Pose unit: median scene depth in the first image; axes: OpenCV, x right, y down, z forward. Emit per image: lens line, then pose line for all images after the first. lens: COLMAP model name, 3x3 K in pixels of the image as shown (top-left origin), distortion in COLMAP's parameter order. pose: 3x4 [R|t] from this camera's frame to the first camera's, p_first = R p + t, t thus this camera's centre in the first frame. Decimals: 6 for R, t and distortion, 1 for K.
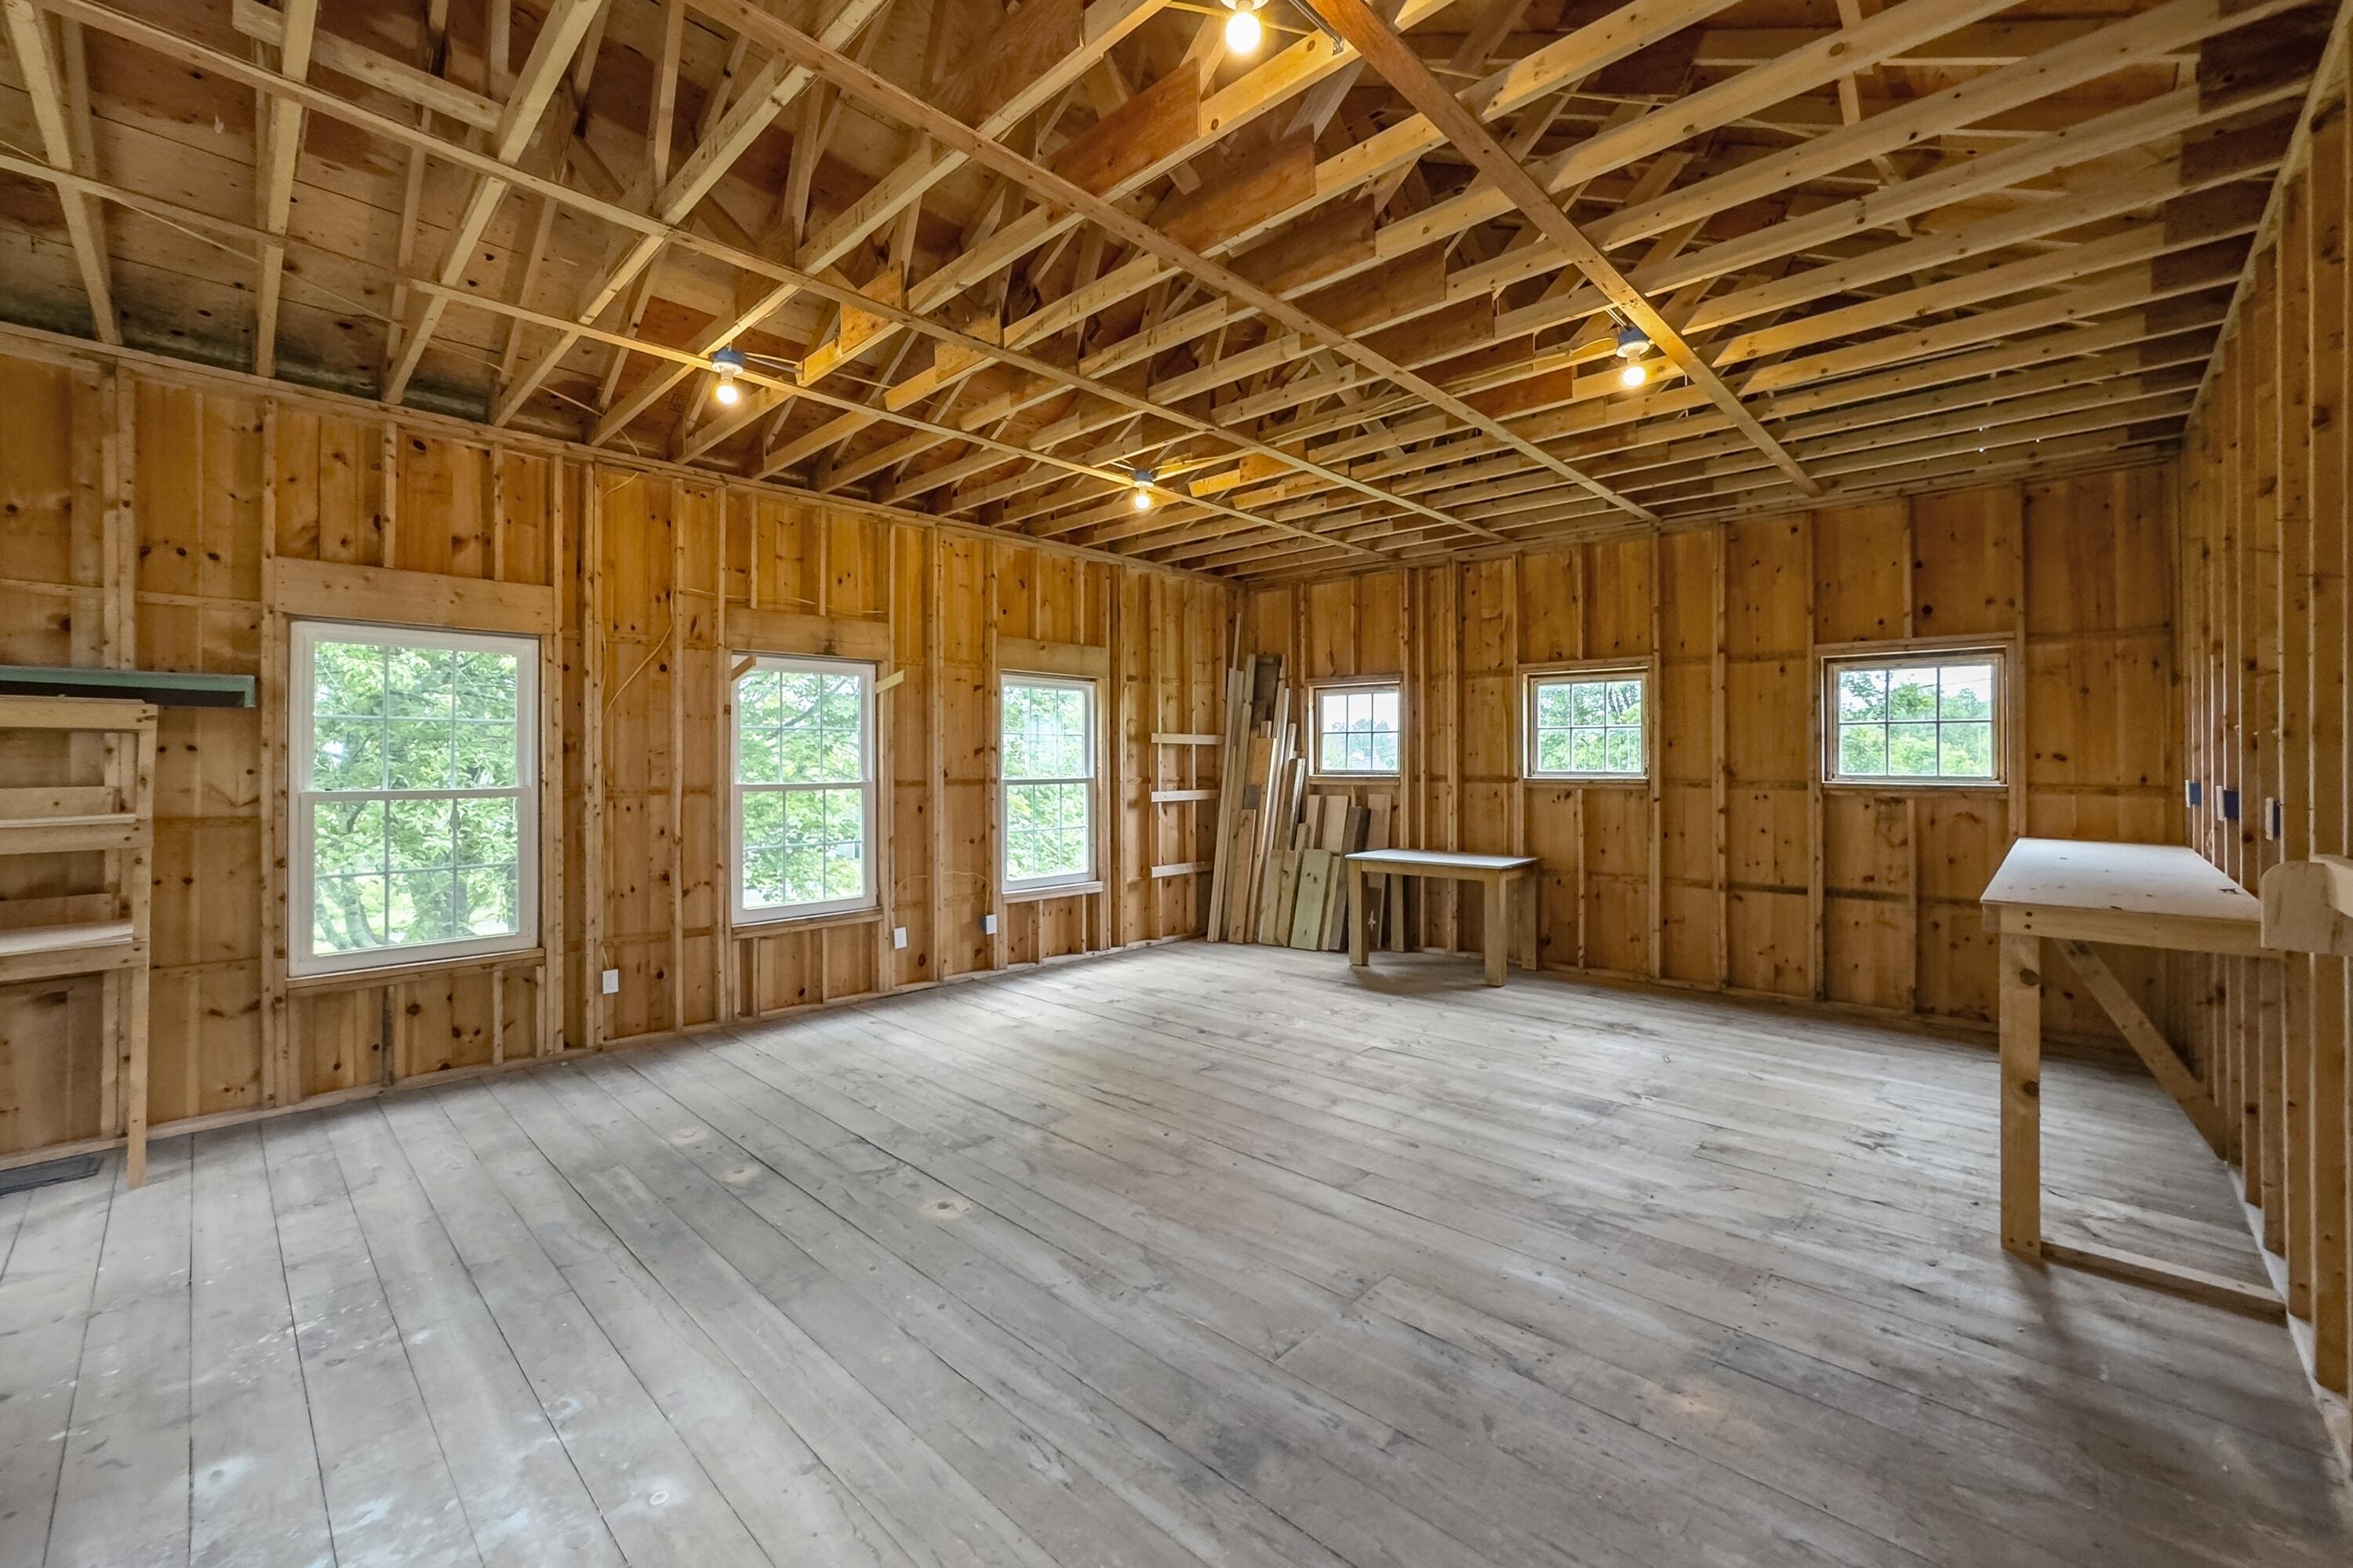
lens RADIAL K [[955.7, 0, 1185.6], [0, 955.7, 750.5], [0, 0, 1]] dist [-0.044557, 0.019702]
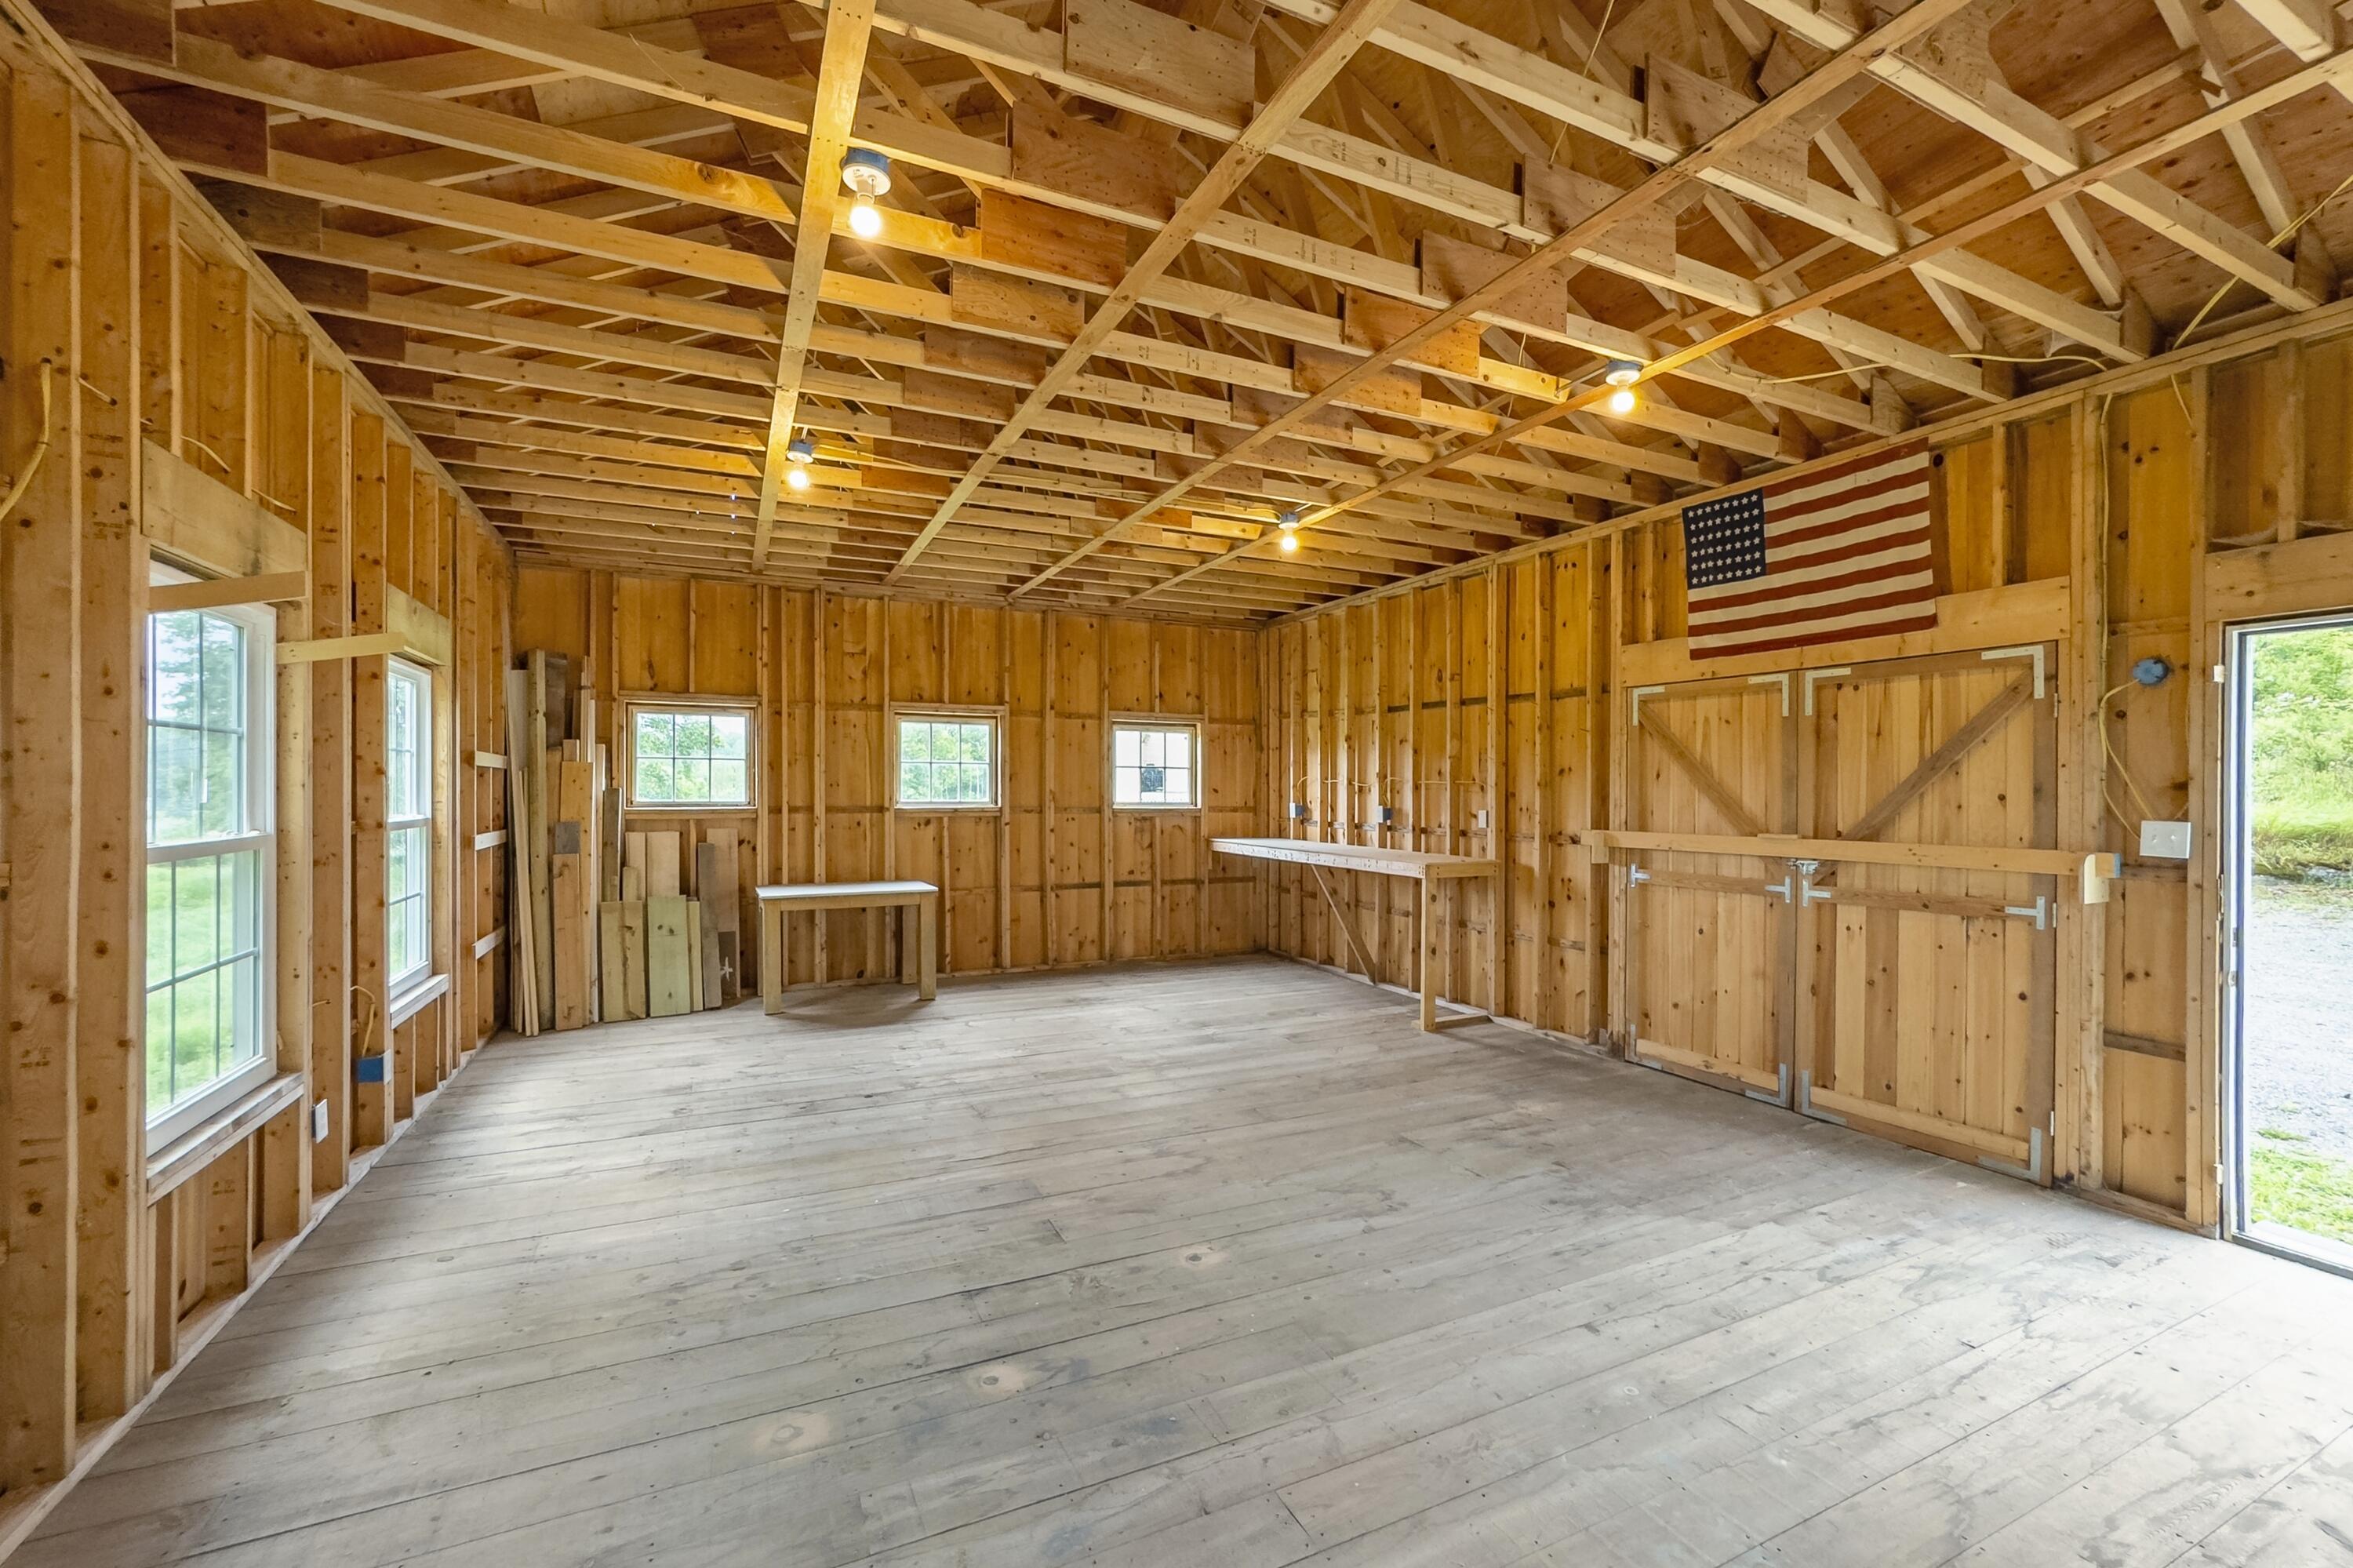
lens RADIAL K [[968.5, 0, 1176.5], [0, 968.5, 784.0], [0, 0, 1]] dist [-0.027043, 0.000117]
pose [[0.364266, 0.007459, 0.931265, -0.860203], [-0.014799, 0.999888, -0.002220, -0.000353], [-0.931177, -0.012973, 0.364336, 0.483222]]
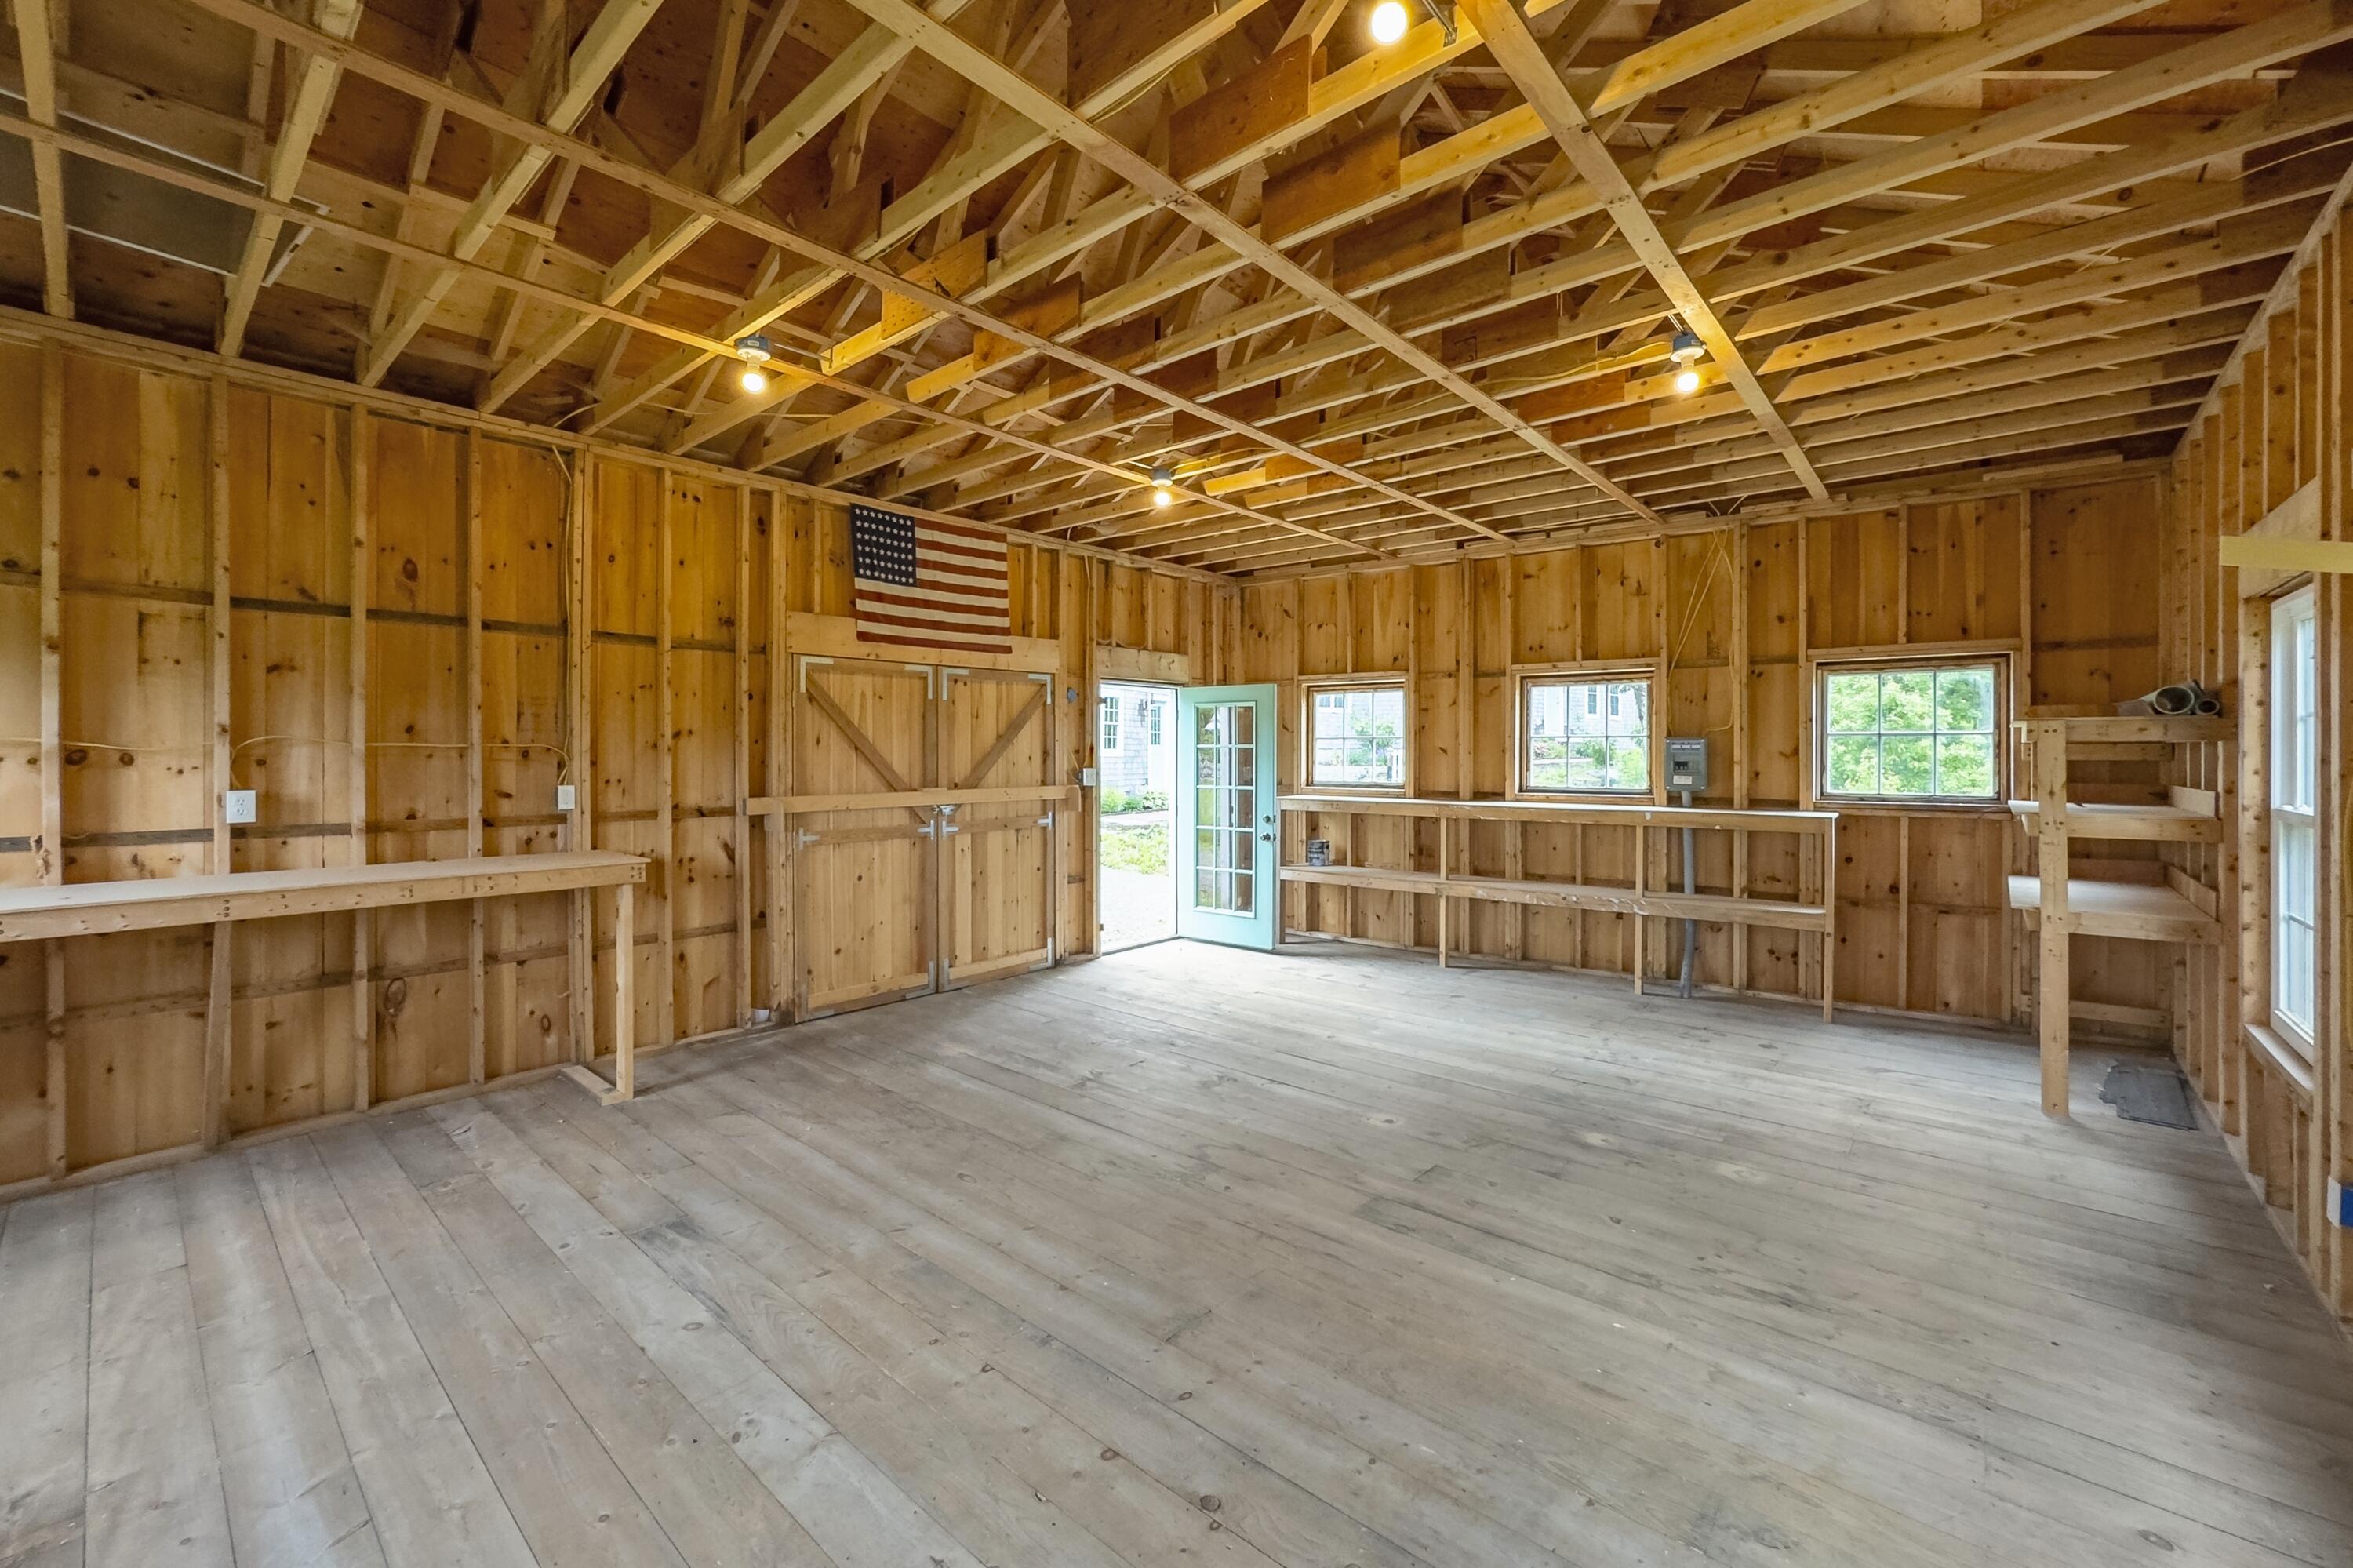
lens RADIAL K [[954.5, 0, 1176.2], [0, 954.5, 754.1], [0, 0, 1]] dist [-0.026121, 0.000326]
pose [[-0.999383, 0.000225, -0.035134, 0.051282], [0.000415, 0.999985, -0.005404, 0.001000], [0.035132, -0.005415, -0.999368, 1.638541]]
